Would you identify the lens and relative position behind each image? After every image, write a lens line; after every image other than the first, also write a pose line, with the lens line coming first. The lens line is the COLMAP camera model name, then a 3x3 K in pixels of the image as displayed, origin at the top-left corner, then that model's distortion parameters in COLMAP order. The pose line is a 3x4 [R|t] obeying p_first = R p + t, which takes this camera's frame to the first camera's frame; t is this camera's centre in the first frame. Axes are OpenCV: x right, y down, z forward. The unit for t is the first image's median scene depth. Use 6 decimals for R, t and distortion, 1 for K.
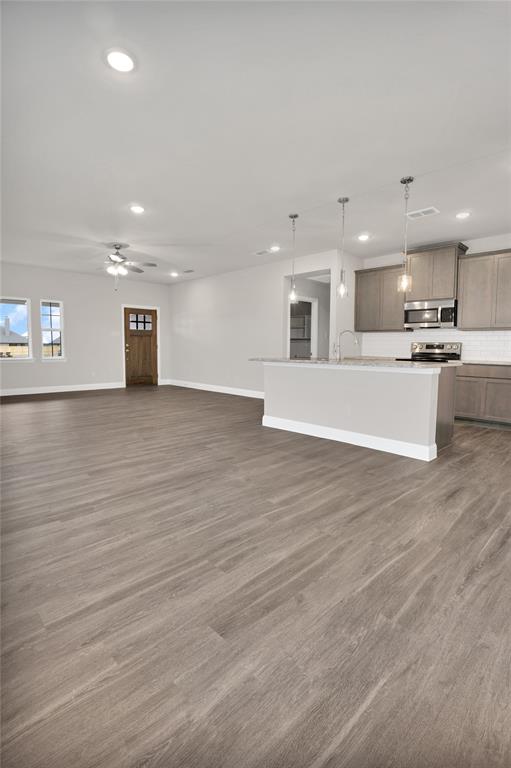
lens RADIAL K [[371.4, 0, 252.1], [0, 371.4, 378.4], [0, 0, 1]] dist [-0.060712, 0.024553]
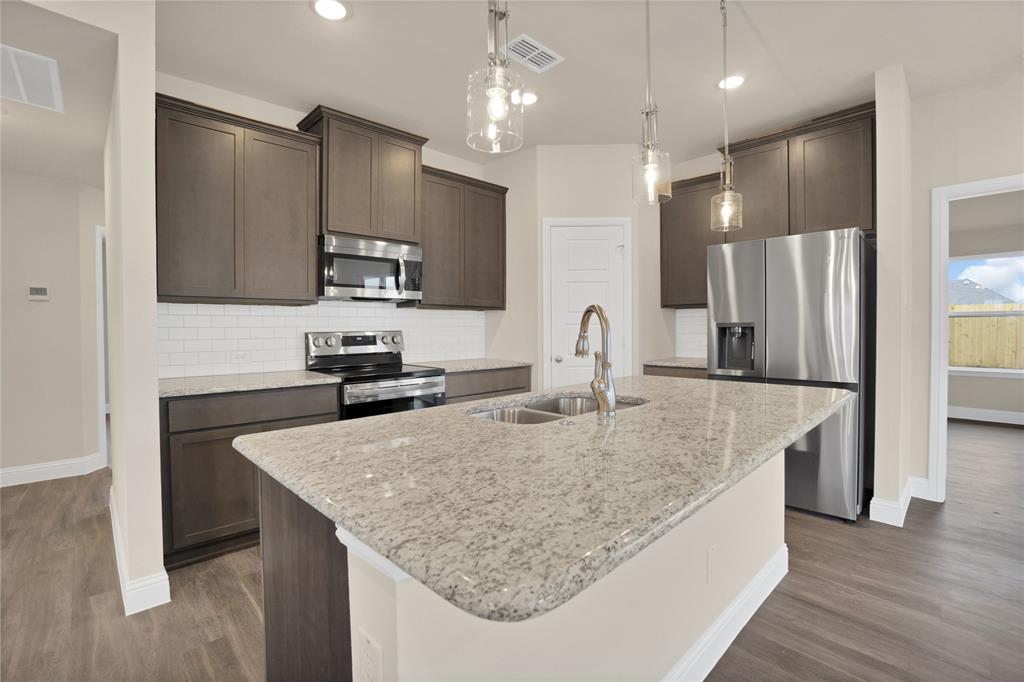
lens RADIAL K [[482.1, 0, 442.1], [0, 482.1, 337.9], [0, 0, 1]] dist [-0.059342, 0.021320]
pose [[0.026275, -0.027495, 0.999277, -0.119839], [0.090688, 0.995565, 0.025008, -0.102821], [-0.995533, 0.089965, 0.028652, 0.941856]]
